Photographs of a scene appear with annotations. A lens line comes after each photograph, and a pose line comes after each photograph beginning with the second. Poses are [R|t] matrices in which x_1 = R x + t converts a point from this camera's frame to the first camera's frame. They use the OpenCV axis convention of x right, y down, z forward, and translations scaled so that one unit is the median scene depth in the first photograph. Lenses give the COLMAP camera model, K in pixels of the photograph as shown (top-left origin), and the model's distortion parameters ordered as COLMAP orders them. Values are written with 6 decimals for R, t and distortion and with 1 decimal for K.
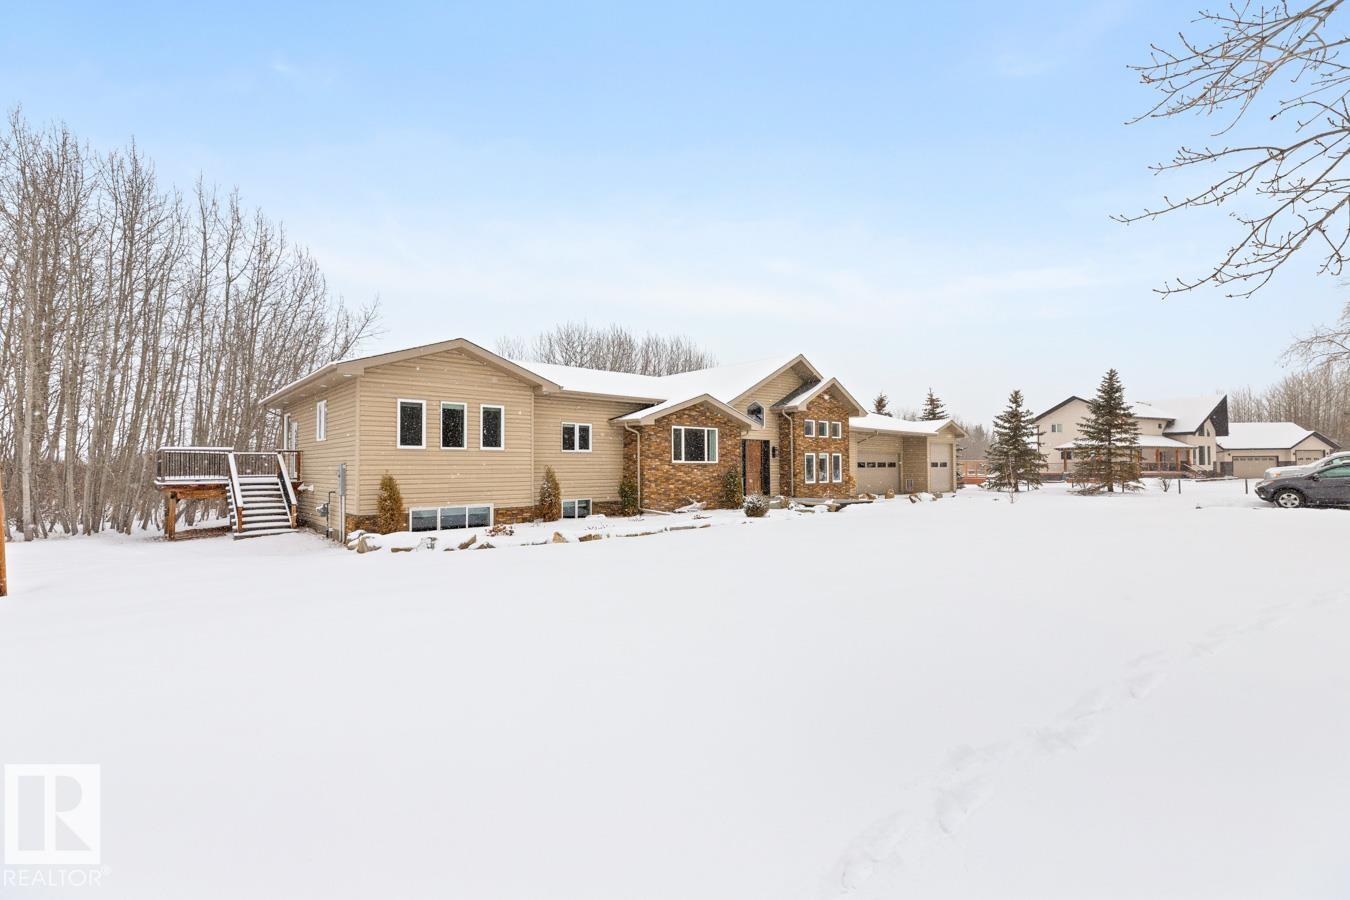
lens RADIAL K [[604.2, 0, 676.3], [0, 604.2, 464.1], [0, 0, 1]] dist [0.000848, 0.000106]
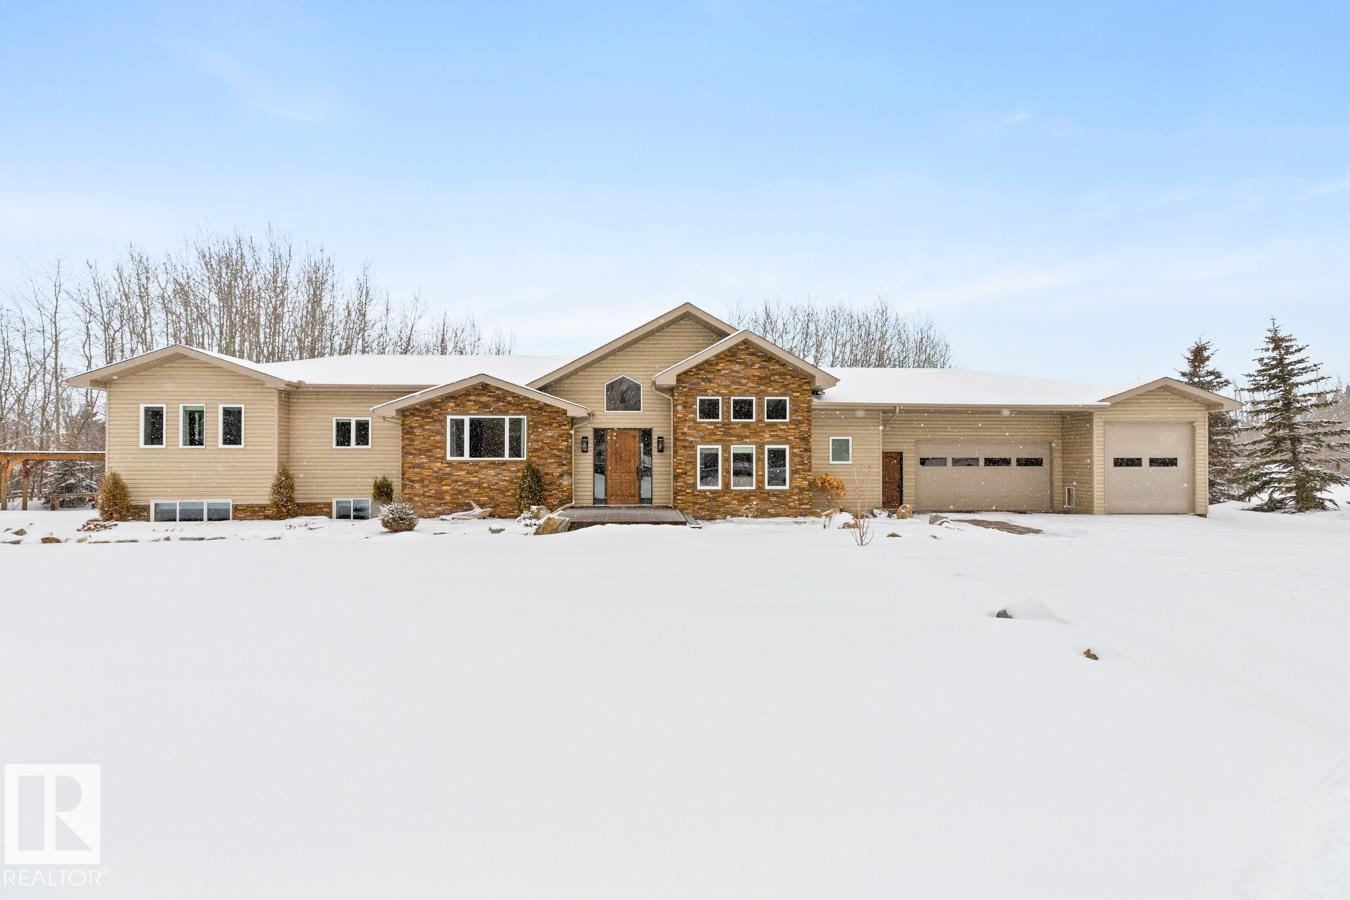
lens RADIAL K [[604.2, 0, 676.3], [0, 604.2, 464.1], [0, 0, 1]] dist [0.000848, 0.000106]
pose [[0.777156, 0.007177, -0.629266, 0.757264], [0.000036, 0.999934, 0.011449, -0.005748], [0.629307, -0.008920, 0.777105, 0.542015]]
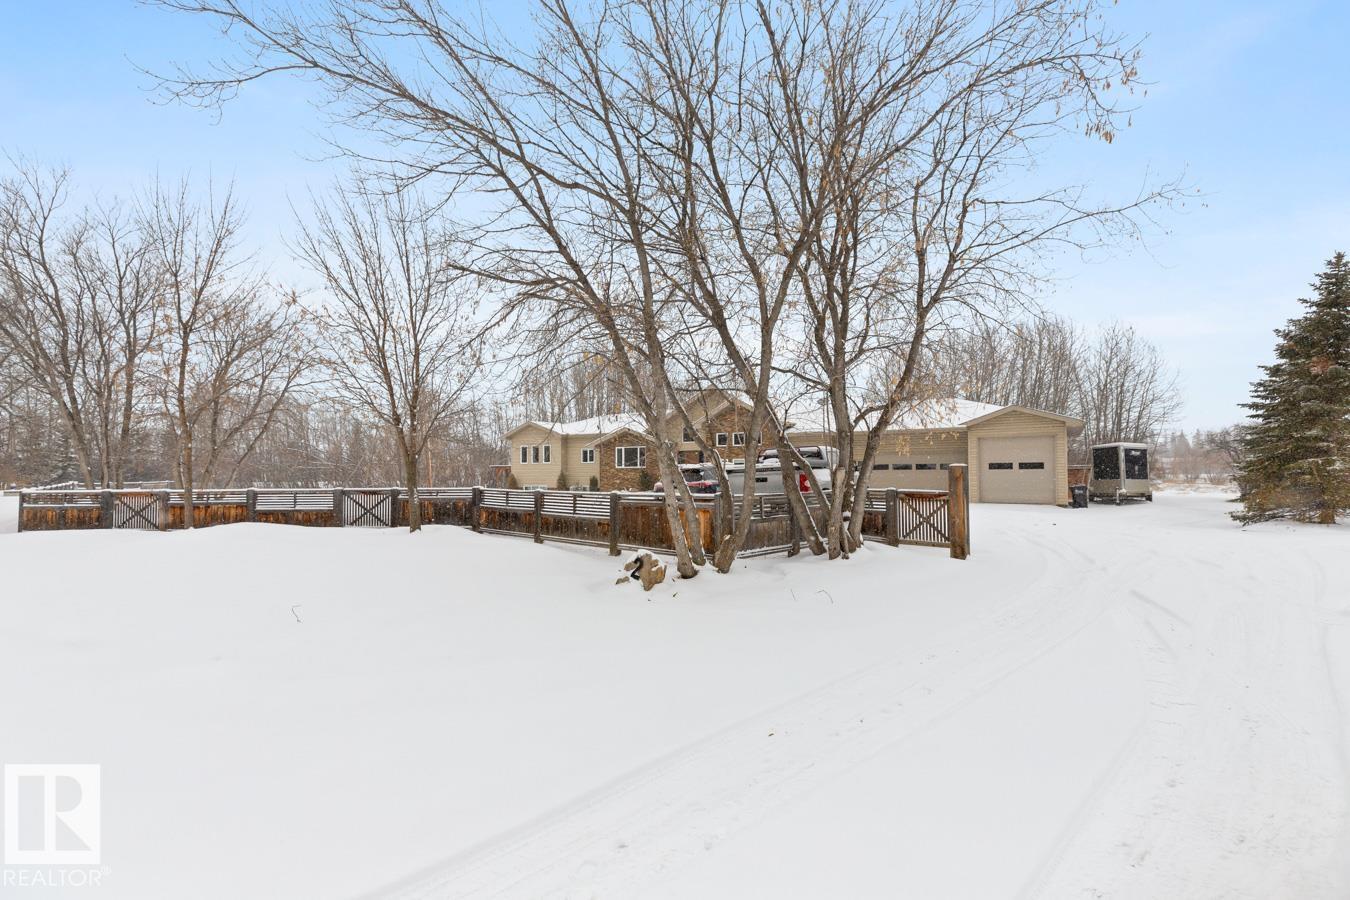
lens RADIAL K [[604.2, 0, 676.3], [0, 604.2, 464.1], [0, 0, 1]] dist [0.000848, 0.000106]
pose [[0.266012, -0.007189, -0.963943, 1.741253], [0.009492, 0.999943, -0.004838, -0.002440], [0.963923, -0.007862, 0.266065, 0.688158]]
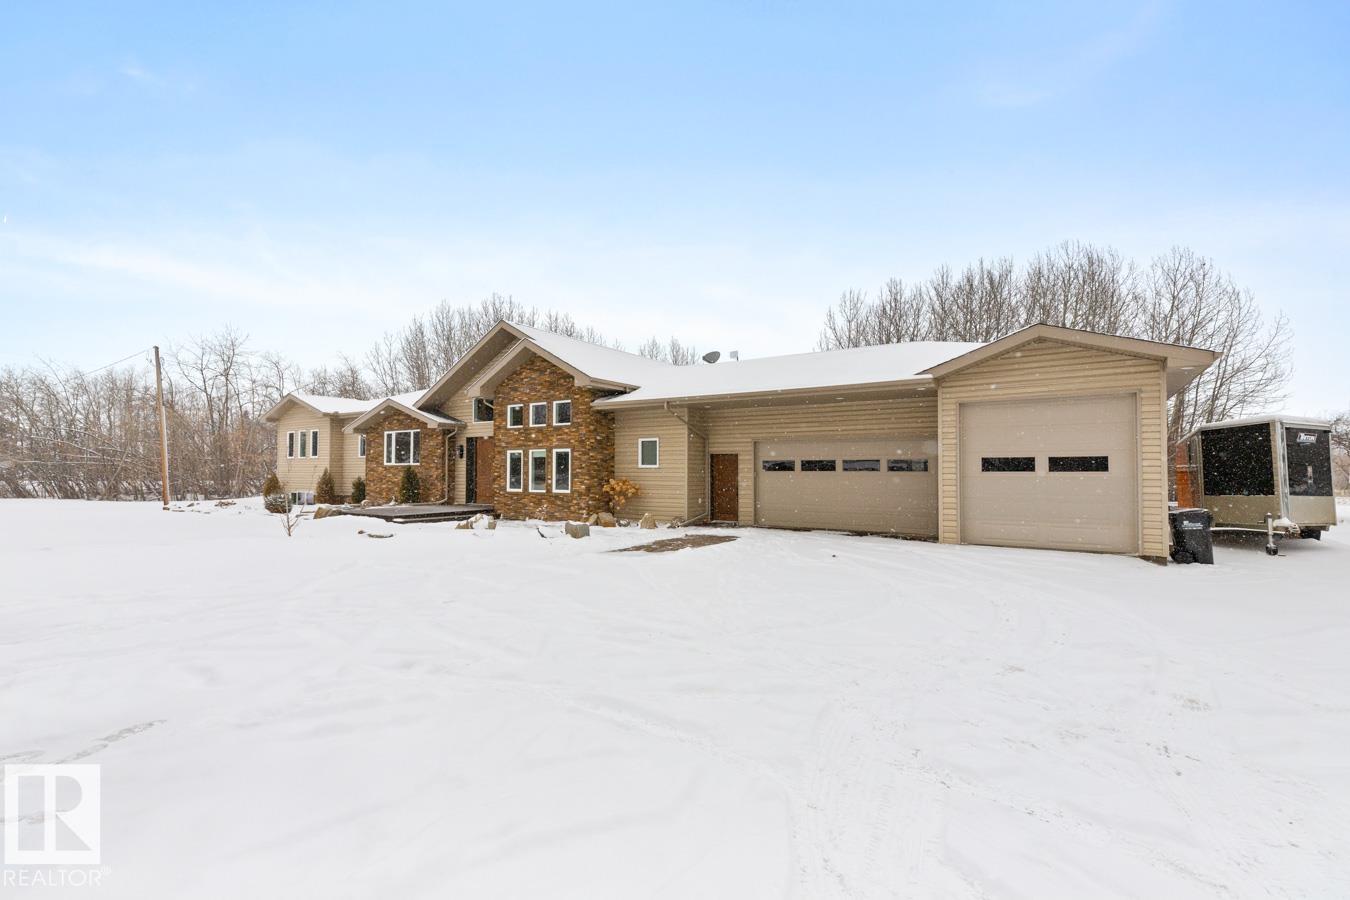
lens RADIAL K [[604.2, 0, 676.3], [0, 604.2, 464.1], [0, 0, 1]] dist [0.000848, 0.000106]
pose [[0.255974, -0.006810, -0.966660, 1.185746], [0.002412, 0.999977, -0.006406, 0.004463], [0.966681, -0.000692, 0.255984, 1.218468]]
